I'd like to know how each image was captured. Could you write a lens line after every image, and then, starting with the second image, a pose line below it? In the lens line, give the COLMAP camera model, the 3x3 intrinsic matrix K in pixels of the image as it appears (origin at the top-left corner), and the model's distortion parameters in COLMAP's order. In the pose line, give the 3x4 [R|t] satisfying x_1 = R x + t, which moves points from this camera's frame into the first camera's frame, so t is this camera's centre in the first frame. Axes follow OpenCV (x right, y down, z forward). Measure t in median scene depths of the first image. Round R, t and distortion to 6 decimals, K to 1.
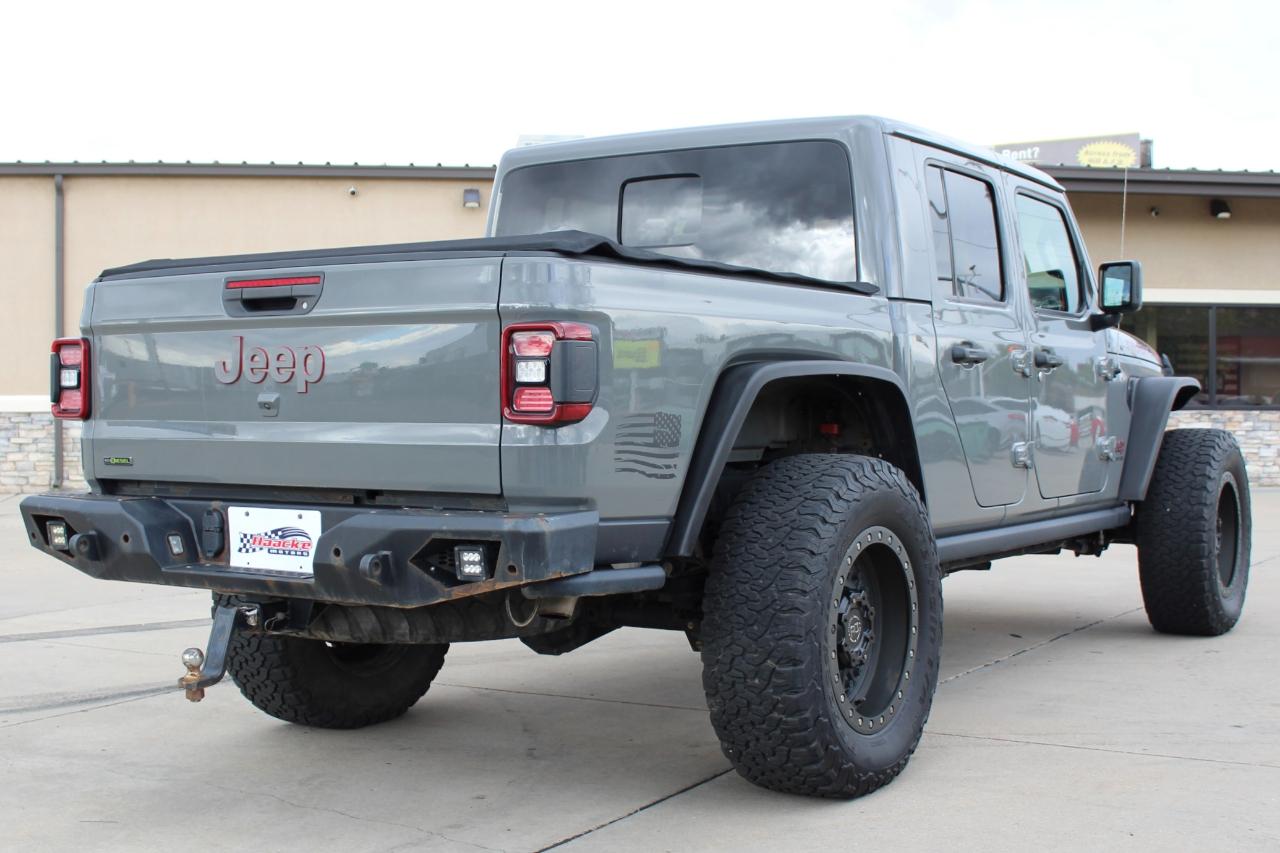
lens RADIAL K [[1758.5, 0, 603.1], [0, 1758.5, 454.8], [0, 0, 1]] dist [-0.099803, 0.038508]
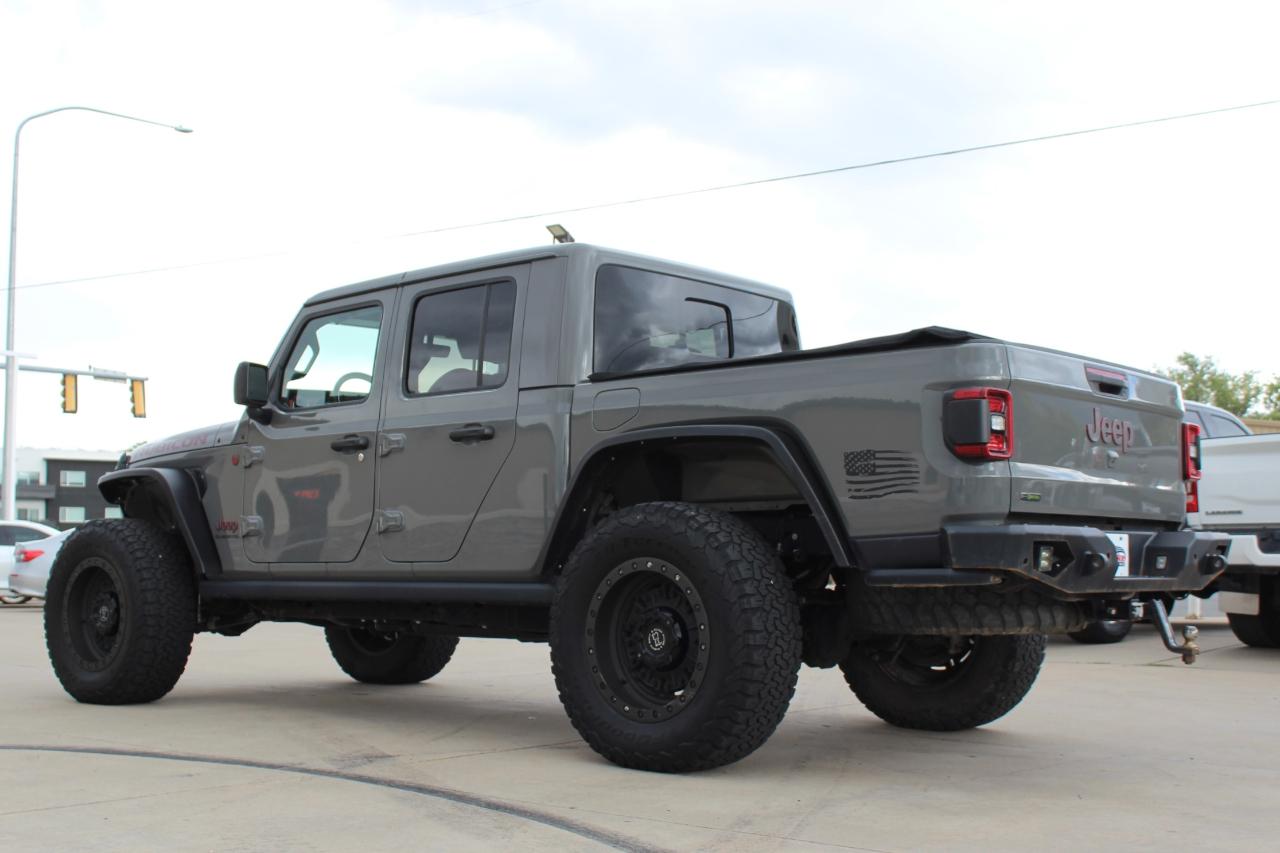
lens RADIAL K [[1621.9, 0, 640.0], [0, 1621.9, 440.4], [0, 0, 1]] dist [-0.103296, 0.033104]
pose [[0.108685, 0.081104, 0.990762, -1.465198], [0.030123, 0.995940, -0.084832, 0.052722], [-0.993620, 0.039064, 0.105800, 1.199063]]
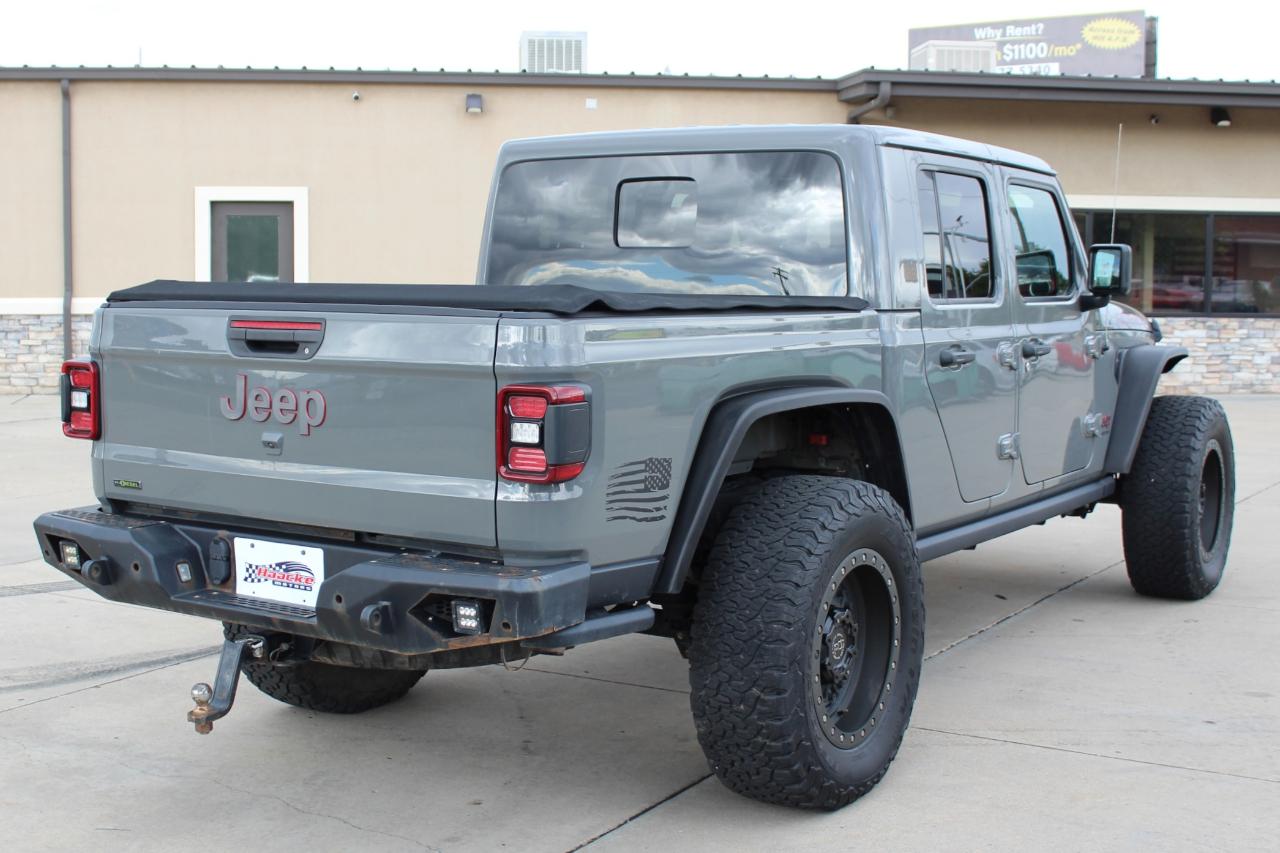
lens RADIAL K [[1740.0, 0, 582.0], [0, 1740.0, 429.6], [0, 0, 1]] dist [-0.101751, 0.058250]
pose [[0.999892, 0.006964, -0.012930, 0.004722], [-0.006135, 0.997989, 0.063090, -0.099104], [0.013343, -0.063004, 0.997924, -0.017500]]
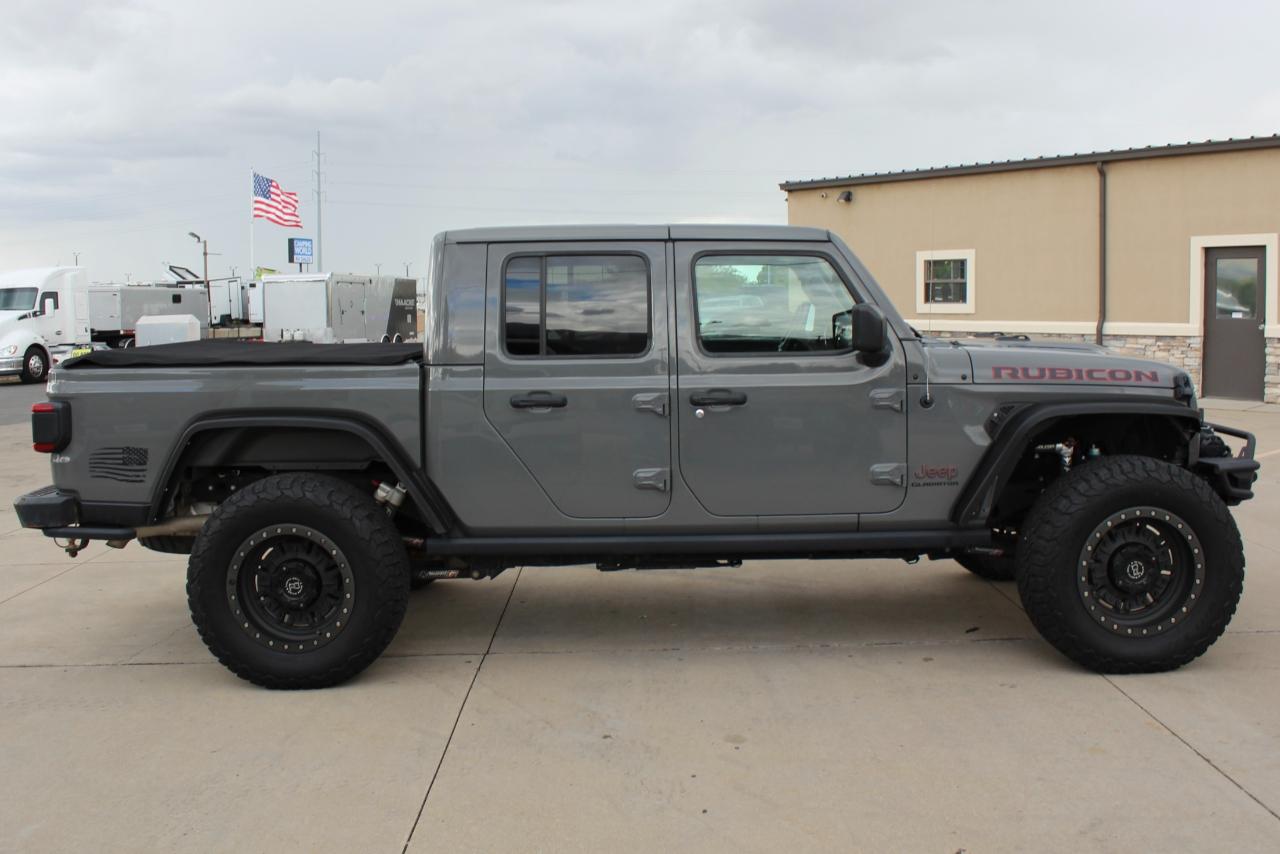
lens RADIAL K [[1248.8, 0, 635.0], [0, 1248.8, 394.2], [0, 0, 1]] dist [-0.124042, 0.017530]
pose [[0.540736, 0.059428, -0.839091, 1.321308], [-0.009394, 0.997866, 0.064620, -0.158238], [0.841140, -0.027060, 0.540140, 0.712999]]
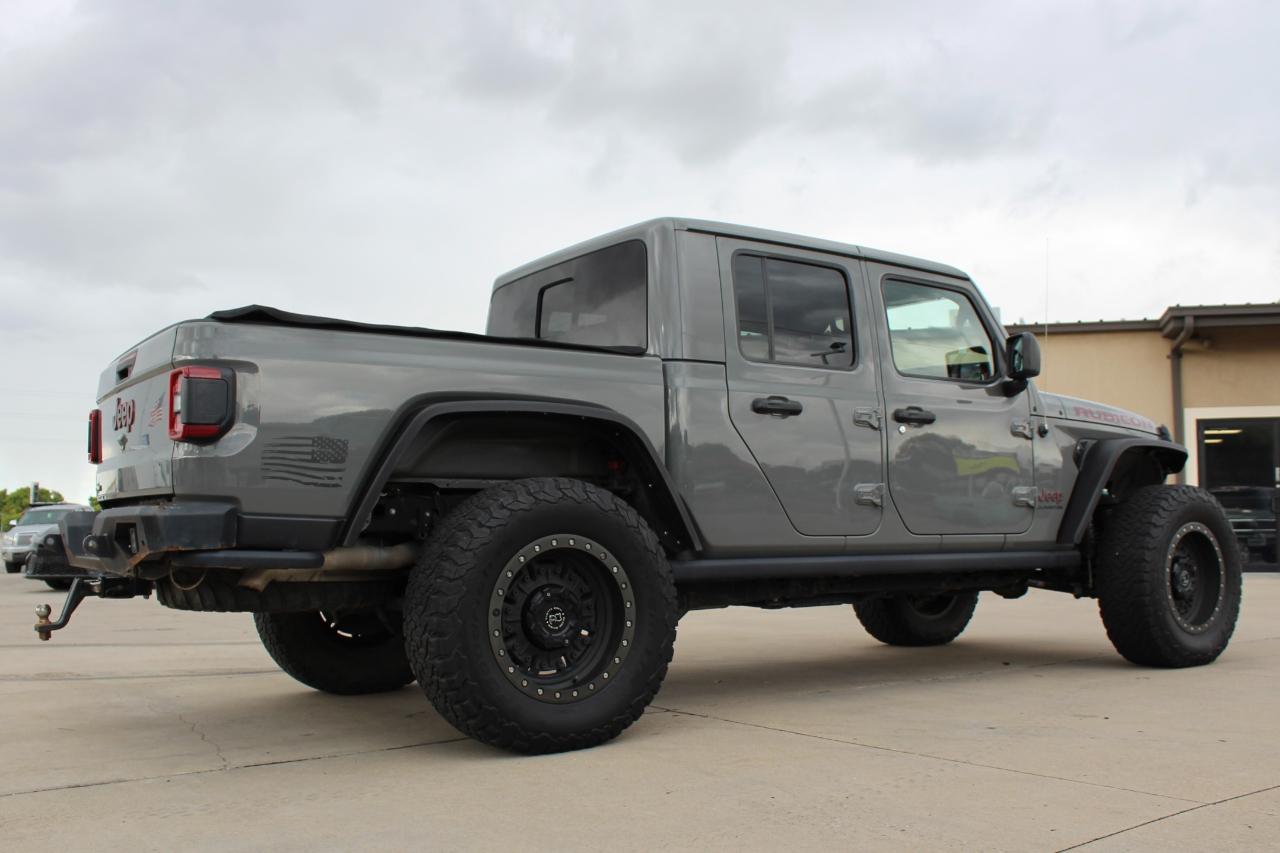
lens RADIAL K [[1277.9, 0, 642.5], [0, 1277.9, 469.2], [0, 0, 1]] dist [-0.135653, 0.028866]
pose [[0.923432, -0.022477, -0.383104, 0.587362], [-0.006638, 0.997199, -0.074505, 0.065987], [0.383705, 0.071344, 0.920696, 0.203726]]
